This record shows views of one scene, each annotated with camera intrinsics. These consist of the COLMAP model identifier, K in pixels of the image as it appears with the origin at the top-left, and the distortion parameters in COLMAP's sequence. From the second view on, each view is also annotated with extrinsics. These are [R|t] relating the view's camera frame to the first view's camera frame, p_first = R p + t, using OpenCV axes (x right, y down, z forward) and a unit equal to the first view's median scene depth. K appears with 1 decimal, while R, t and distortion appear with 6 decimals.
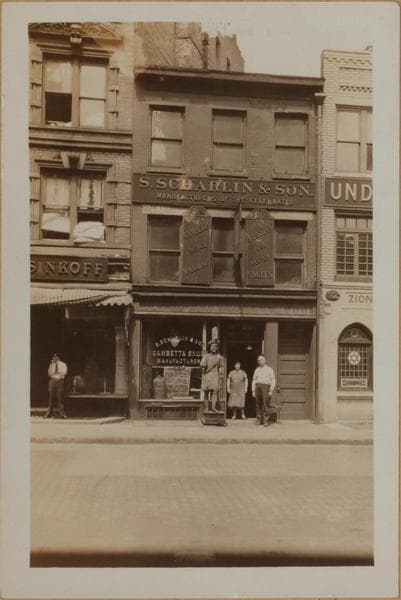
lens RADIAL K [[916.1, 0, 200.5], [0, 916.1, 300.0], [0, 0, 1]] dist [-0.125604, -0.058885]
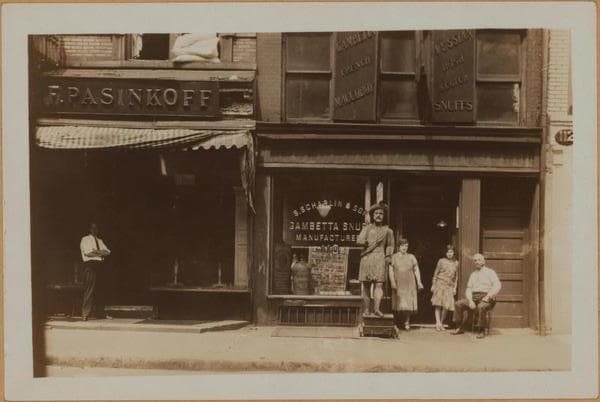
lens RADIAL K [[916.1, 0, 299.9], [0, 916.1, 260.3], [0, 0, 1]] dist [-0.125604, -0.058885]
pose [[0.991826, 0.004836, -0.127506, 0.040291], [0.003867, 0.997683, 0.067920, 0.037916], [0.127539, -0.067858, 0.989510, 0.340868]]
